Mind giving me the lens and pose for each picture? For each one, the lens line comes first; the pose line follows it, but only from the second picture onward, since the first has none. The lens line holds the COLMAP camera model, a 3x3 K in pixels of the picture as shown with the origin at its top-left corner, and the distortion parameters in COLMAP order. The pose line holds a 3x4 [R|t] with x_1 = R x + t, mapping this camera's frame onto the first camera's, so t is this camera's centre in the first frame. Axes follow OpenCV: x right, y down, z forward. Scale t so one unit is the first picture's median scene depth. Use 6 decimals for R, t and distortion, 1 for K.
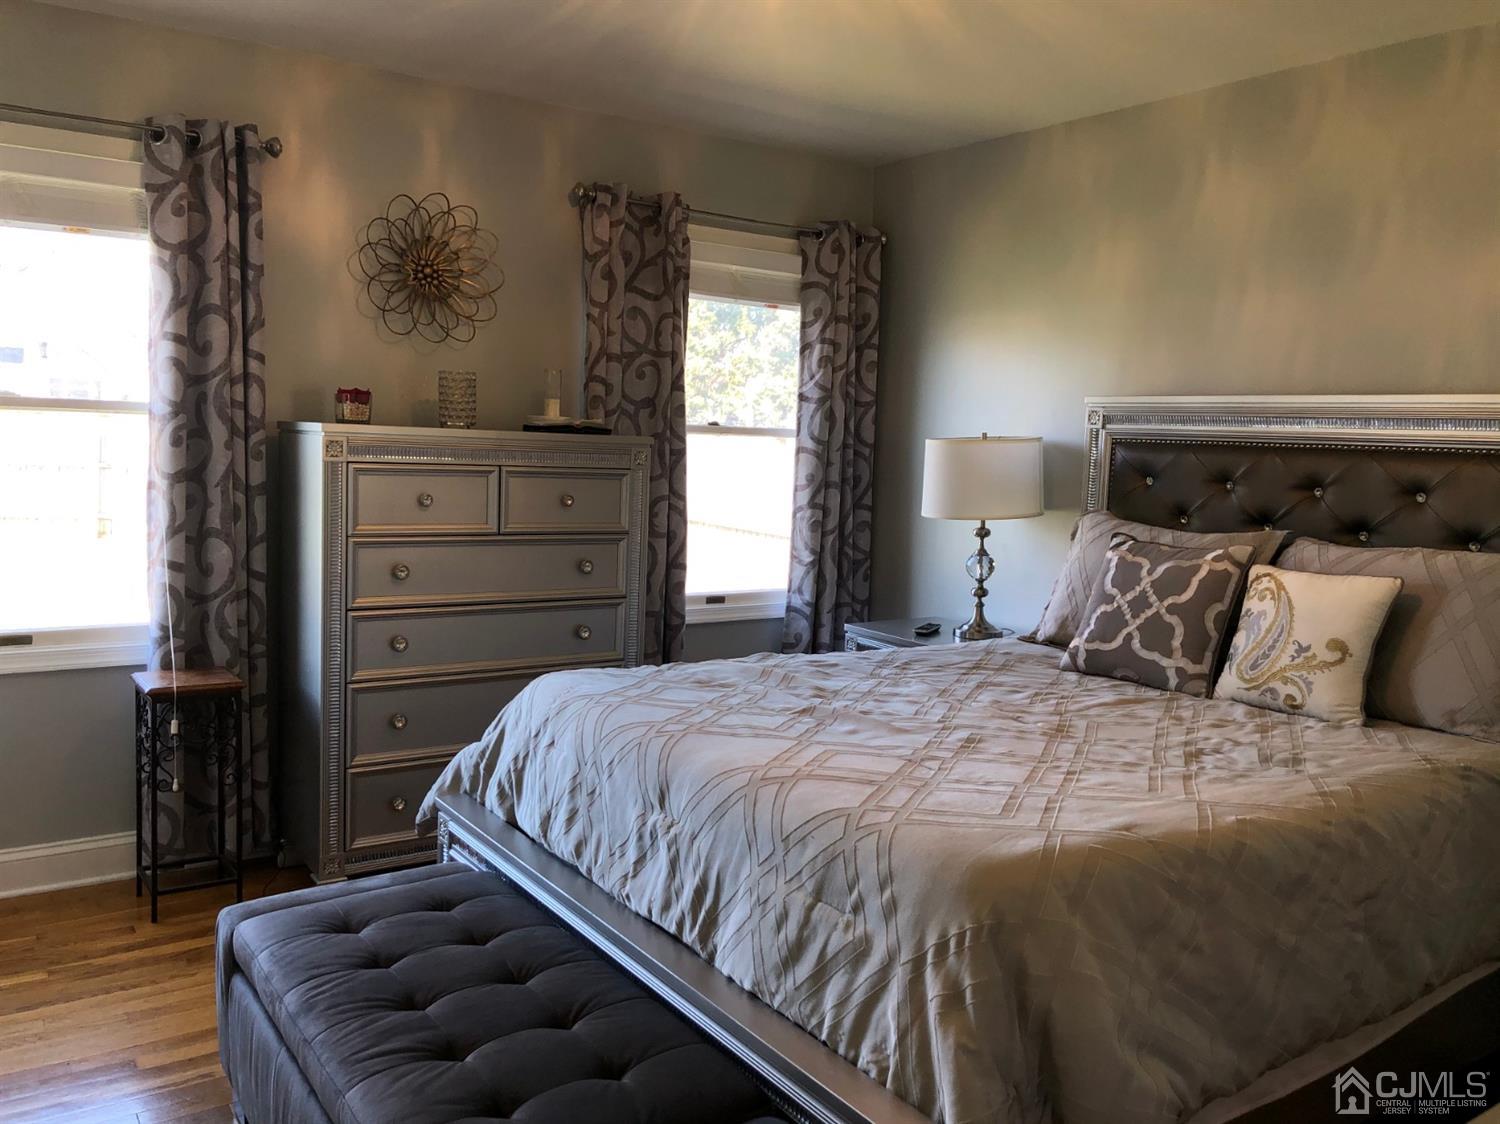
lens RADIAL K [[1226.9, 0, 750.3], [0, 1226.9, 566.8], [0, 0, 1]] dist [0.055192, -0.050953]
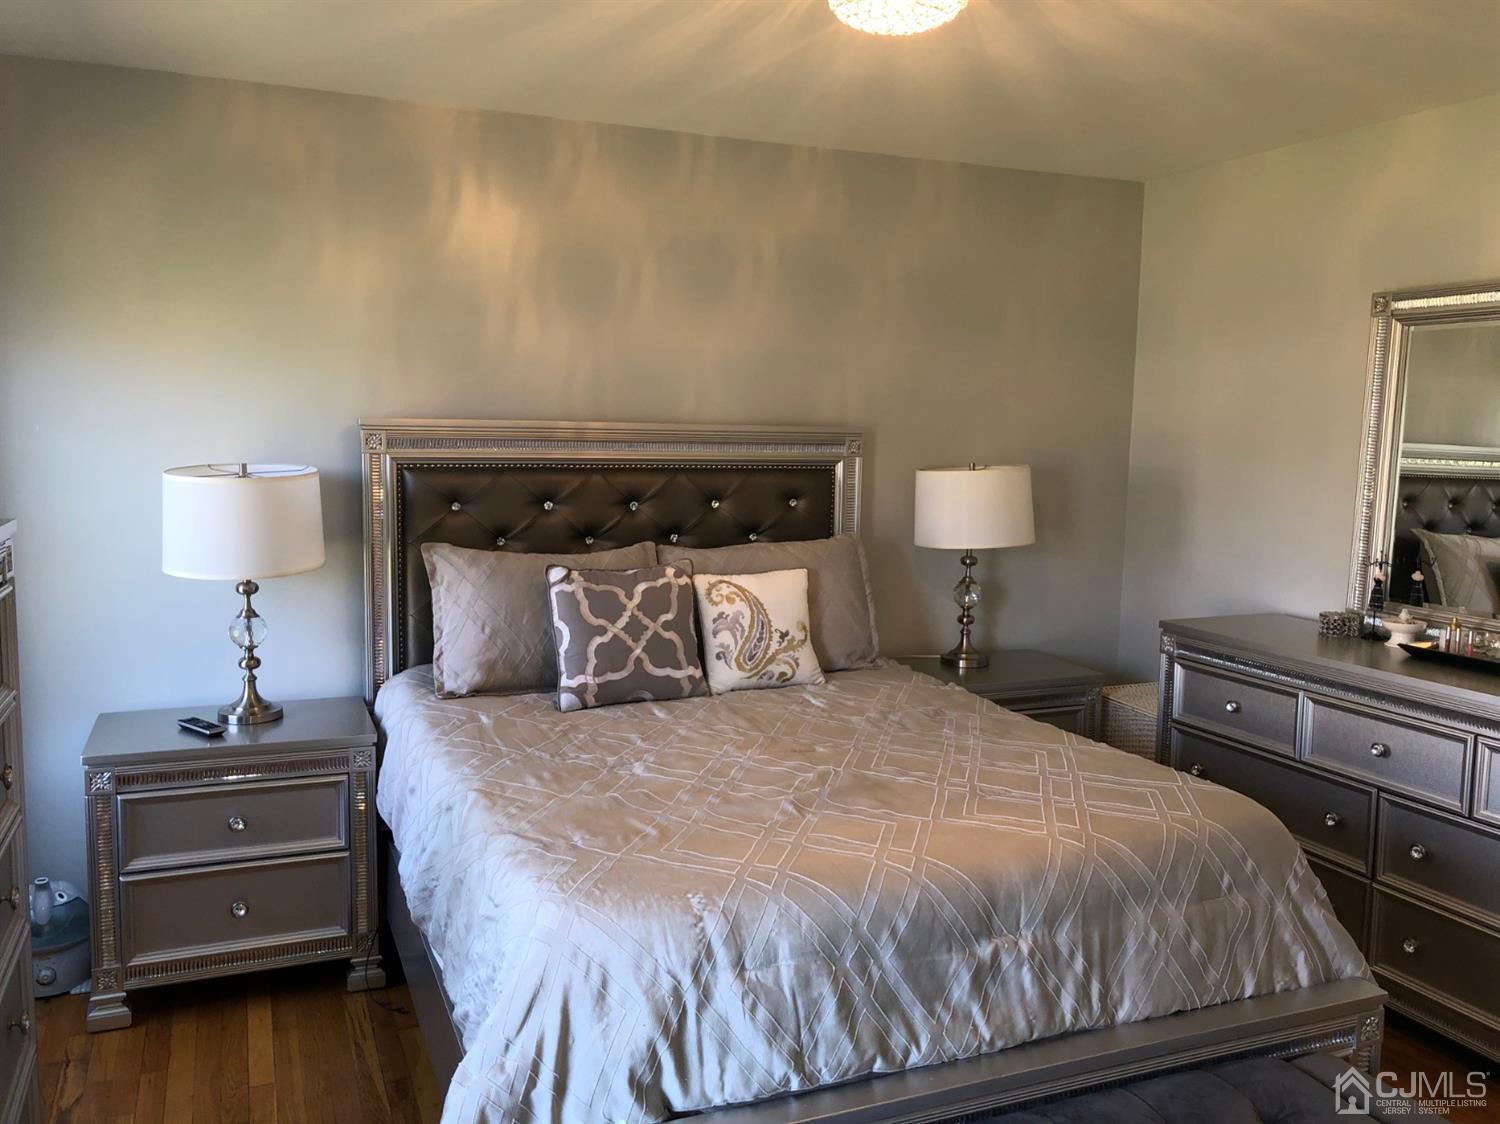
lens RADIAL K [[1226.9, 0, 751.1], [0, 1226.9, 554.2], [0, 0, 1]] dist [0.055192, -0.050953]
pose [[0.193643, -0.142794, 0.970625, -0.684206], [0.095611, 0.987388, 0.126186, -0.157214], [-0.976402, 0.068368, 0.204854, 0.682931]]
